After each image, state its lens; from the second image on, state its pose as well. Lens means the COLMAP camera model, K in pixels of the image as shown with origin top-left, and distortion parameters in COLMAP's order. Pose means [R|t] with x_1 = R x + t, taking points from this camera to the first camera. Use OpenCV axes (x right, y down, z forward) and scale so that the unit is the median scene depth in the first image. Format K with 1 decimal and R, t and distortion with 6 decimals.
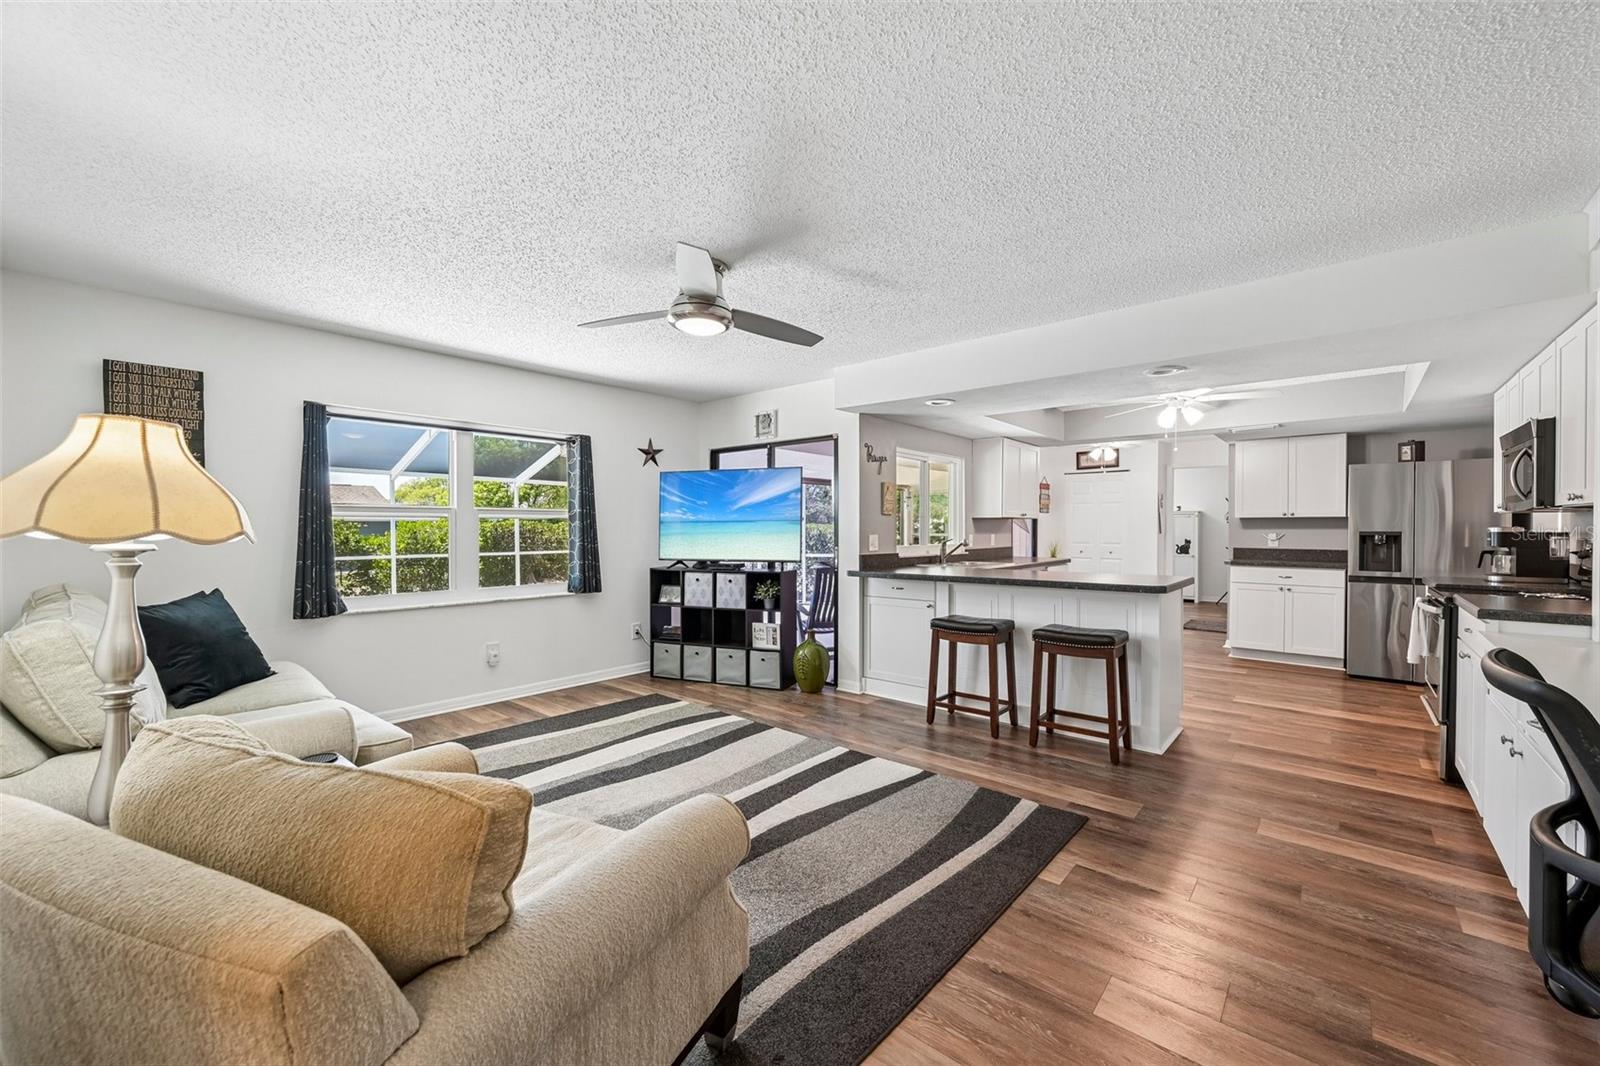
lens RADIAL K [[629.9, 0, 805.7], [0, 629.9, 537.4], [0, 0, 1]] dist [0.000024, -0.000084]
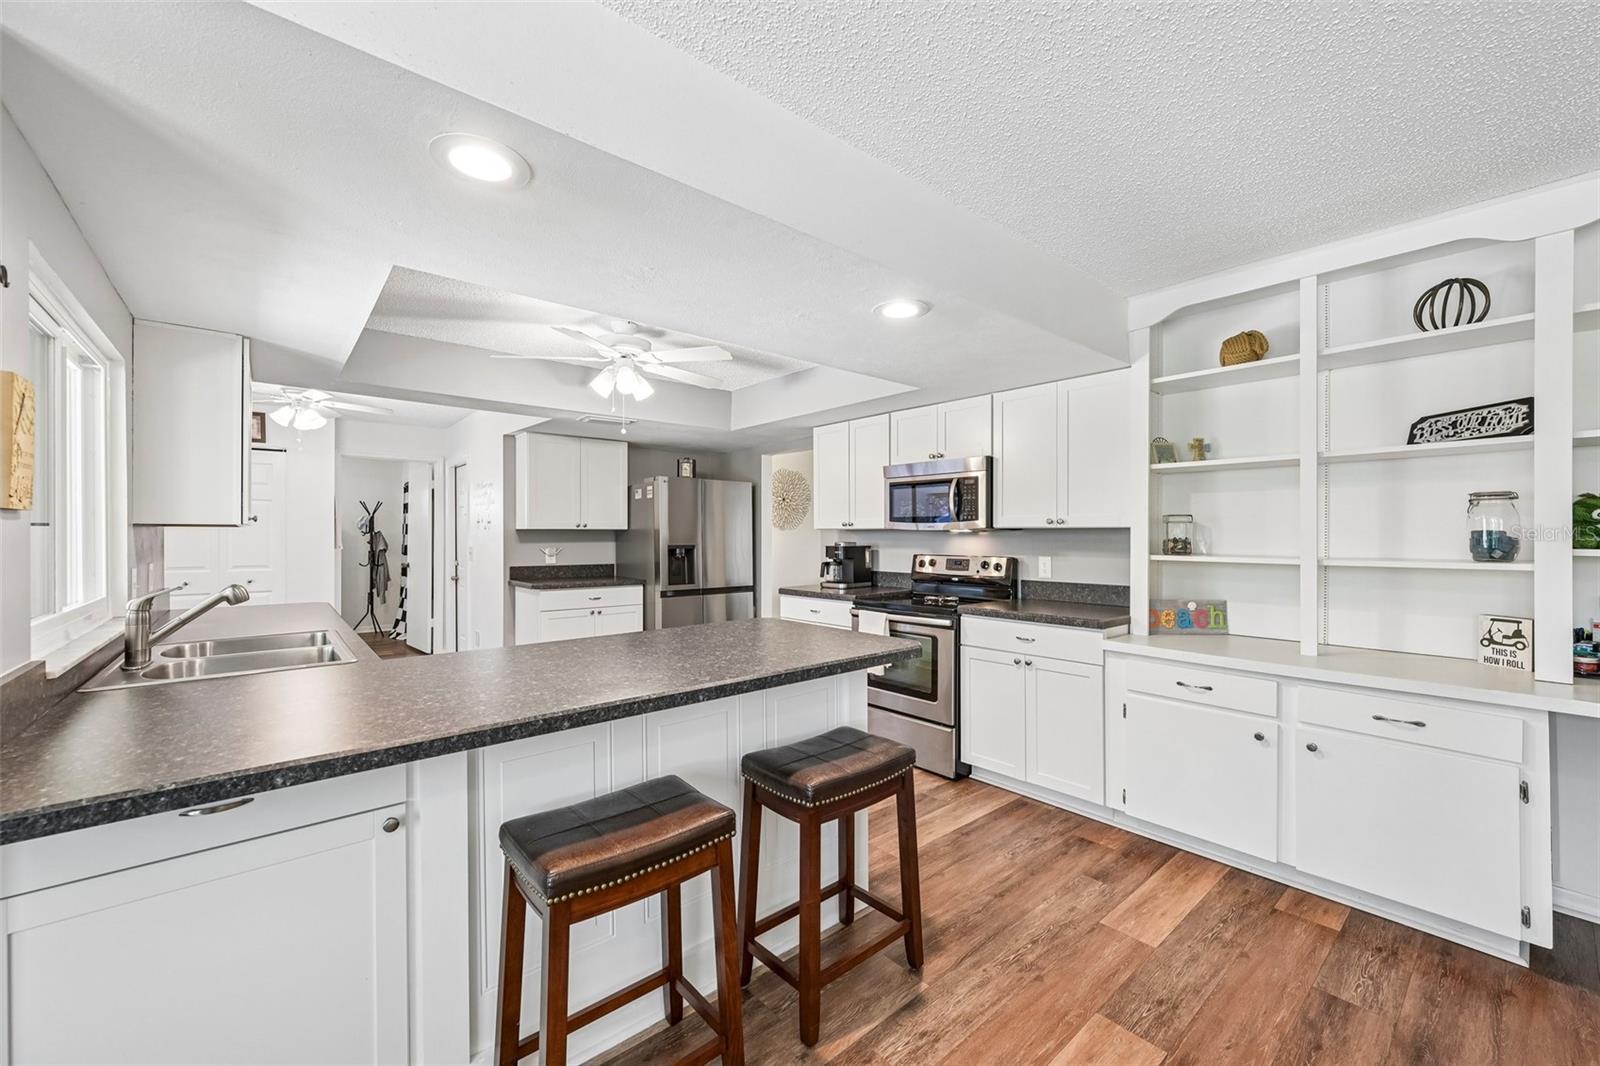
lens RADIAL K [[635.4, 0, 806.9], [0, 635.4, 535.9], [0, 0, 1]] dist [-0.000936, 0.000070]
pose [[0.154300, -0.003671, 0.988017, -0.080676], [0.015932, 0.999872, 0.001227, -0.029490], [-0.987896, 0.015552, 0.154339, 0.882605]]
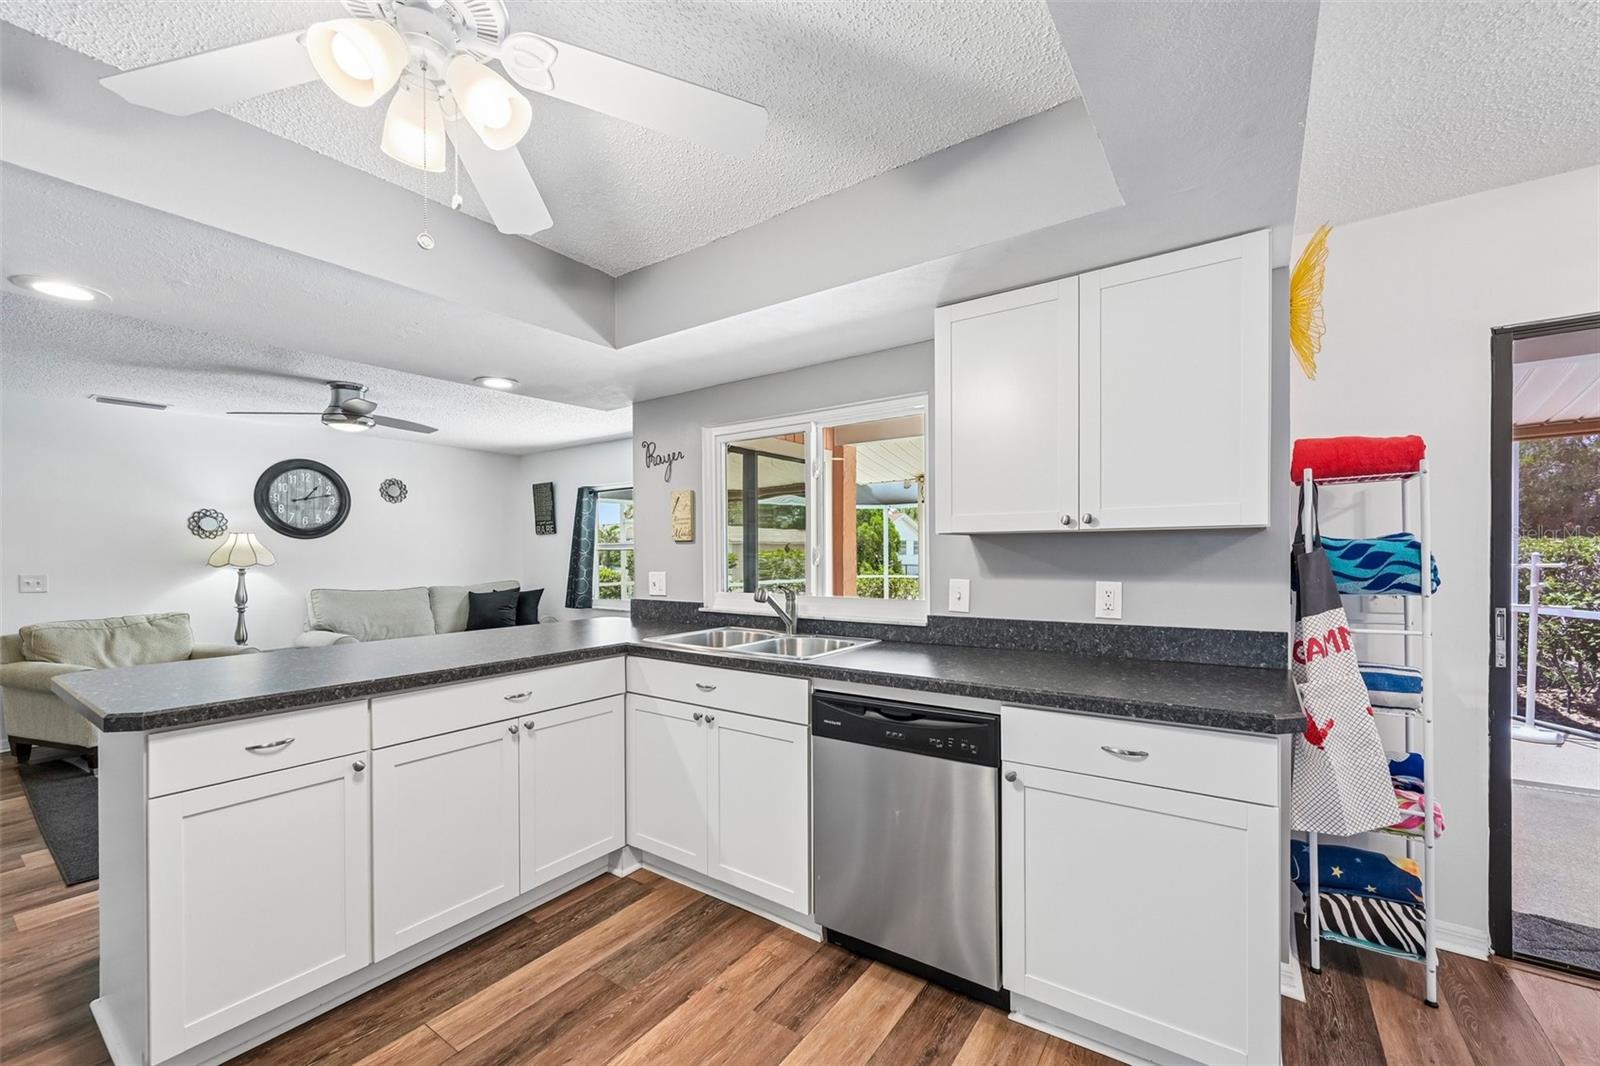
lens RADIAL K [[647.4, 0, 802.4], [0, 647.4, 555.7], [0, 0, 1]] dist [0.000689, 0.000421]
pose [[0.087139, 0.006527, -0.996175, 1.056071], [-0.007665, 0.999953, 0.005881, -0.035305], [0.996167, 0.007123, 0.087185, 1.412553]]
